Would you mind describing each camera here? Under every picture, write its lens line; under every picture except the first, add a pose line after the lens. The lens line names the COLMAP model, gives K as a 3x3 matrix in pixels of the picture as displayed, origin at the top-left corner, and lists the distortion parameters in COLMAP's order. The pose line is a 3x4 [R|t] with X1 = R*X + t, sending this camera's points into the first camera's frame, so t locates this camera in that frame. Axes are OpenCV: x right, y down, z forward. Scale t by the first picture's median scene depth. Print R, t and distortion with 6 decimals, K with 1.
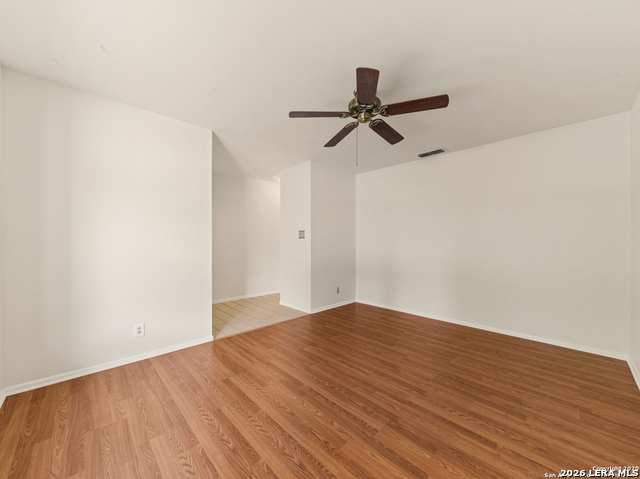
lens RADIAL K [[249.2, 0, 321.0], [0, 249.2, 241.5], [0, 0, 1]] dist [-0.000369, -0.000179]
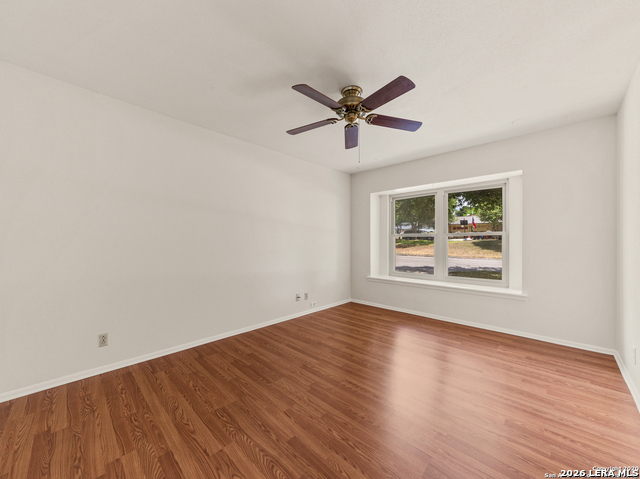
lens RADIAL K [[246.1, 0, 320.7], [0, 246.1, 242.4], [0, 0, 1]] dist [-0.008102, 0.000023]
pose [[-0.999830, -0.000804, -0.018395, 0.305073], [-0.000957, 0.999965, 0.008276, -0.004255], [0.018388, 0.008292, -0.999797, 1.936390]]
